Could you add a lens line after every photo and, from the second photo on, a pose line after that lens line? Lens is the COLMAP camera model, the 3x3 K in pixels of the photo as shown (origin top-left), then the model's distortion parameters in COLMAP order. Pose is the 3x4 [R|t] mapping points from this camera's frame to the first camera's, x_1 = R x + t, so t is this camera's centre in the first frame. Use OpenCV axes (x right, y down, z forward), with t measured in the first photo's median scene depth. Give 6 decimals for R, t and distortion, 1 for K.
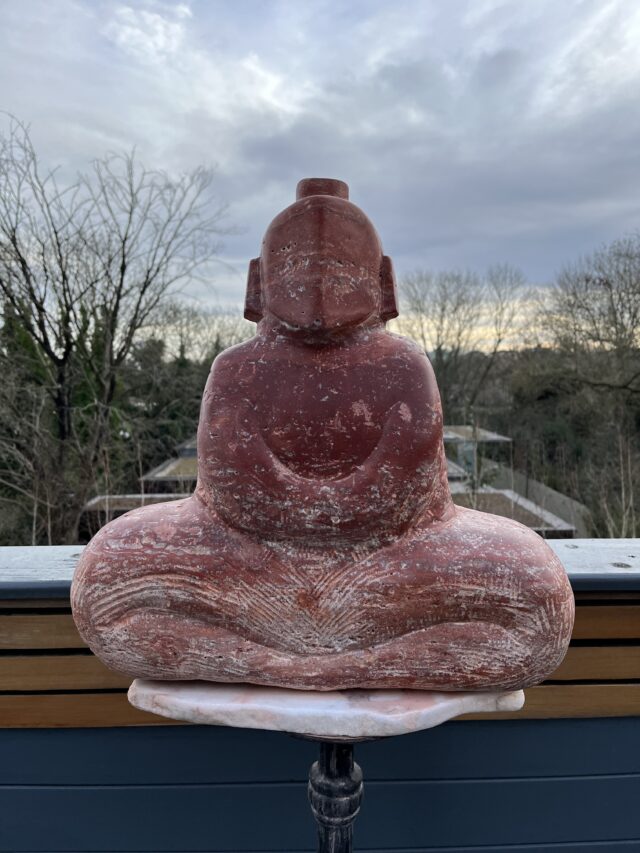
lens RADIAL K [[642.9, 0, 320.0], [0, 642.9, 426.5], [0, 0, 1]] dist [0.043626, -0.059675]
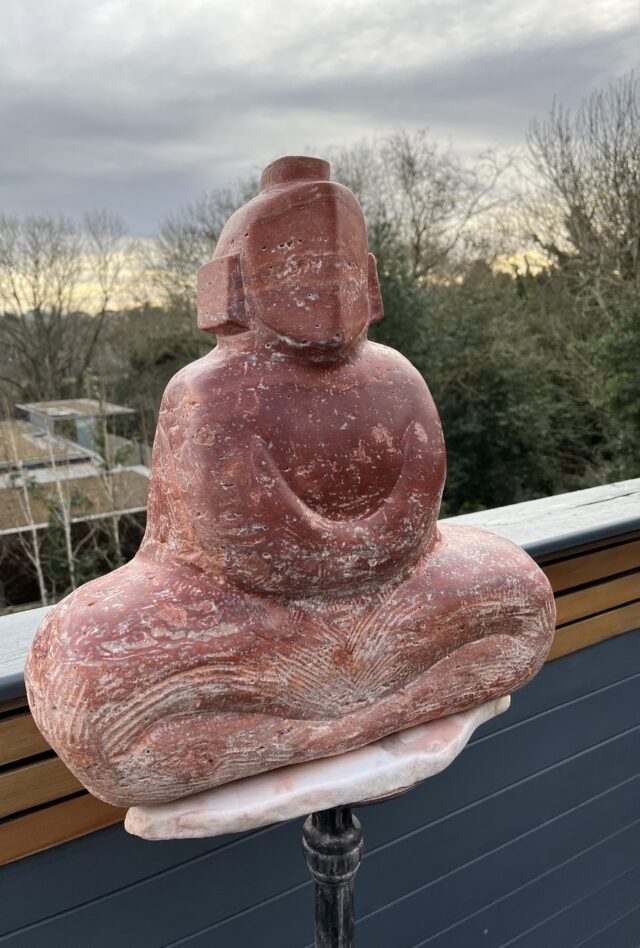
lens RADIAL K [[721.5, 0, 278.2], [0, 721.5, 466.6], [0, 0, 1]] dist [0.038891, -0.055203]
pose [[0.880005, -0.122421, 0.458917, -0.520480], [0.078794, 0.990452, 0.113121, -0.106506], [-0.468384, -0.063387, 0.881248, 0.189255]]
